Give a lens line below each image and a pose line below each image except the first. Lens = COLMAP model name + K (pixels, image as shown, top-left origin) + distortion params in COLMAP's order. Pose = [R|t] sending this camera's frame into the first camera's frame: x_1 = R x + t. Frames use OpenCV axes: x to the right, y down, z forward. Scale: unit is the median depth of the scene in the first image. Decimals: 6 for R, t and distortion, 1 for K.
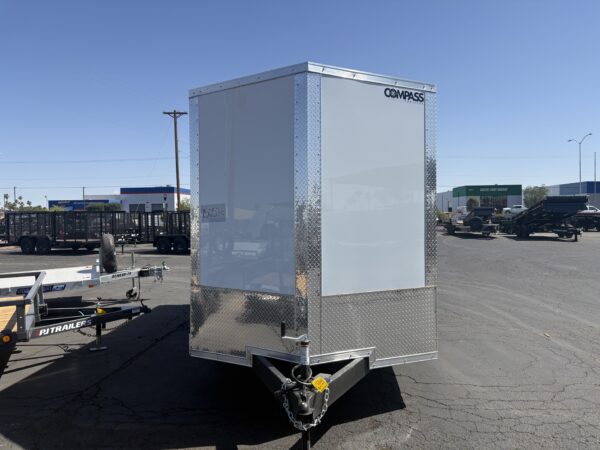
lens RADIAL K [[443.0, 0, 301.3], [0, 443.0, 222.7], [0, 0, 1]] dist [0.035417, -0.002577]
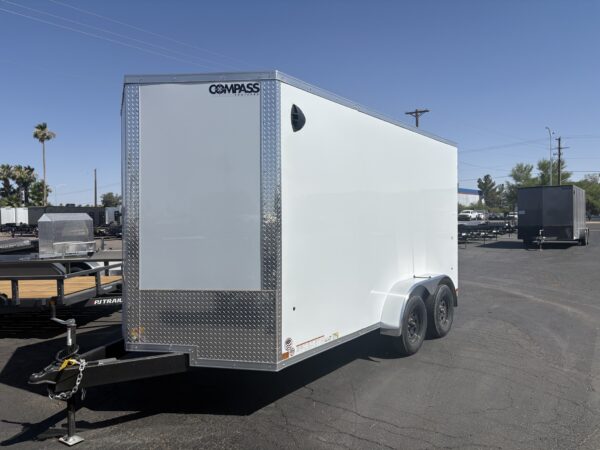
lens RADIAL K [[443.0, 0, 301.3], [0, 443.0, 222.7], [0, 0, 1]] dist [0.035417, -0.002577]
pose [[0.839762, 0.004815, -0.542933, 0.870815], [-0.002907, 0.999986, 0.004372, -0.002234], [0.542946, -0.002093, 0.839765, 0.270773]]
